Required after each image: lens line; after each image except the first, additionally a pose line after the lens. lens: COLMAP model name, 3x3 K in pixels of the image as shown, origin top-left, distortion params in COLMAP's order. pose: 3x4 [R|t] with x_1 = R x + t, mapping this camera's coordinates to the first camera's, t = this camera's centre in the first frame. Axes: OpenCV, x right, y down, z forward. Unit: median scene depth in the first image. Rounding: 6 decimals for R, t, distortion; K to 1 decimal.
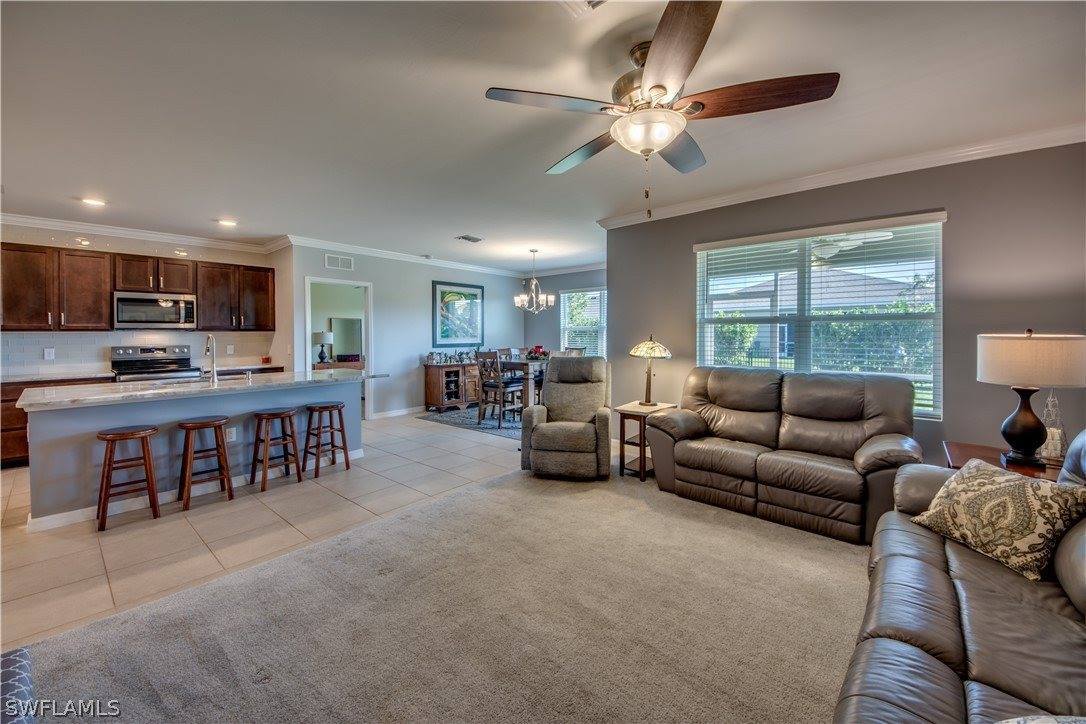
lens RADIAL K [[424.8, 0, 557.1], [0, 424.8, 335.5], [0, 0, 1]] dist [-0.023137, -0.000292]
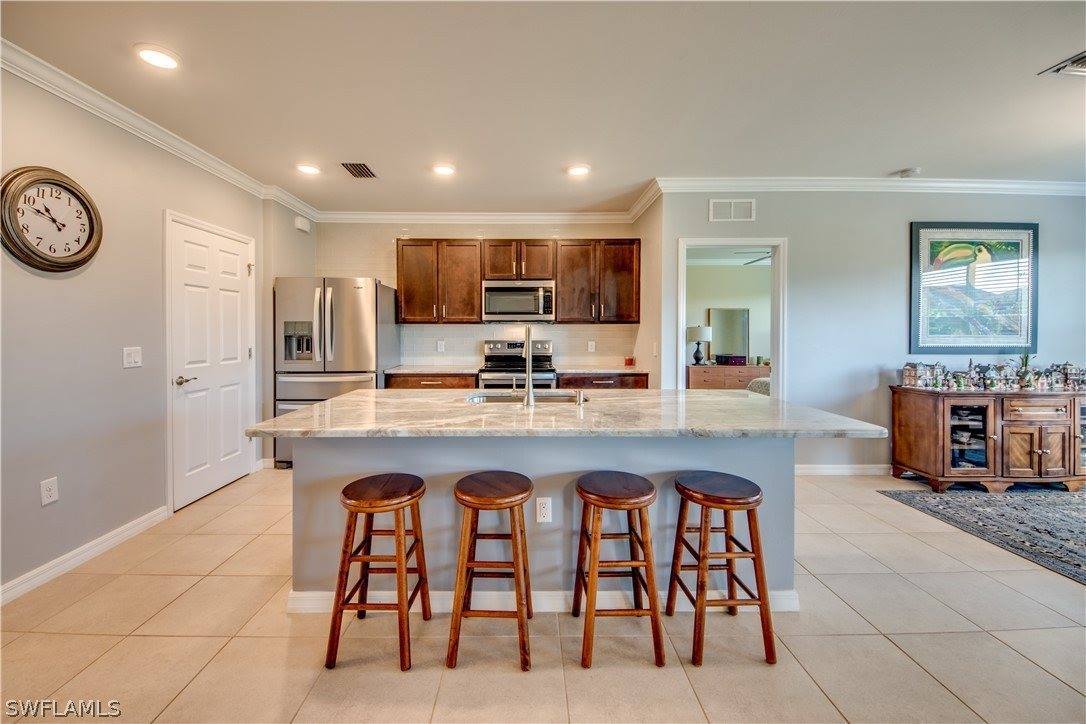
lens RADIAL K [[436.4, 0, 523.0], [0, 436.4, 342.7], [0, 0, 1]] dist [0.016067, -0.000325]
pose [[0.635214, 0.022720, -0.772002, -0.227317], [-0.004540, 0.999660, 0.025684, 0.004970], [0.772323, -0.012810, 0.635101, 0.385479]]
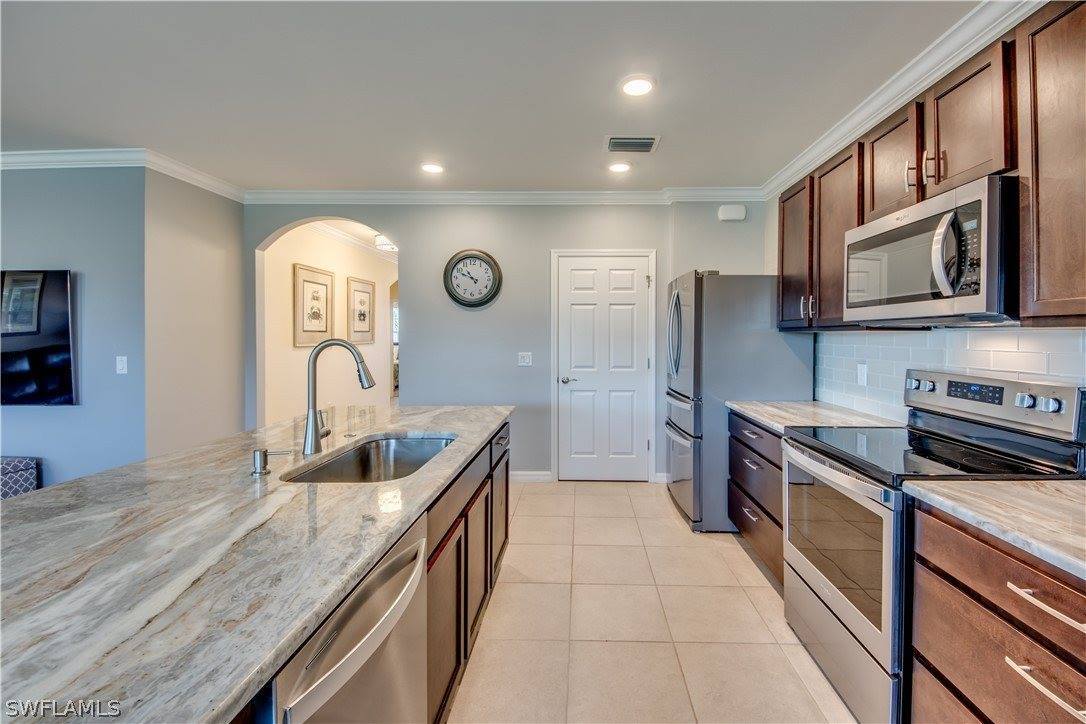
lens RADIAL K [[453.3, 0, 572.6], [0, 453.3, 346.8], [0, 0, 1]] dist [0.044197, -0.028664]
pose [[-0.780506, 0.017088, -0.624914, -0.494412], [-0.001005, 0.999591, 0.028590, -0.006037], [0.625147, 0.022943, -0.780170, 1.001315]]
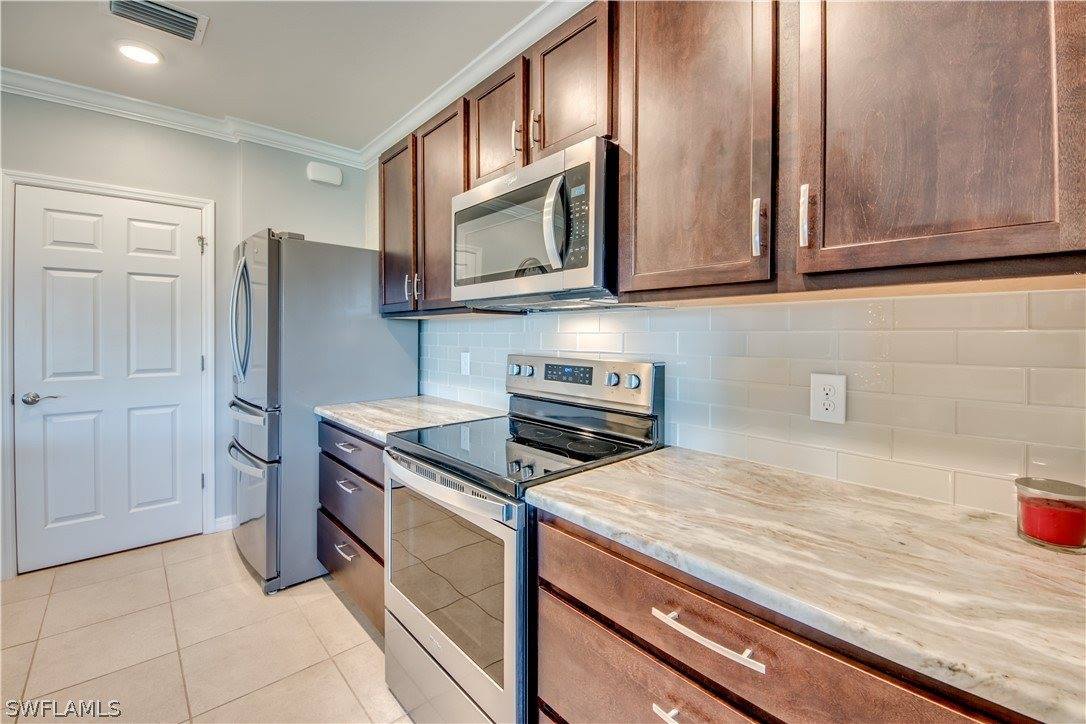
lens RADIAL K [[463.7, 0, 539.1], [0, 463.7, 321.0], [0, 0, 1]] dist [0.027262, -0.026526]
pose [[-0.145523, -0.022201, -0.989106, -0.589884], [-0.003437, 0.999754, -0.021934, 0.004703], [0.989349, 0.000208, -0.145564, 0.954087]]
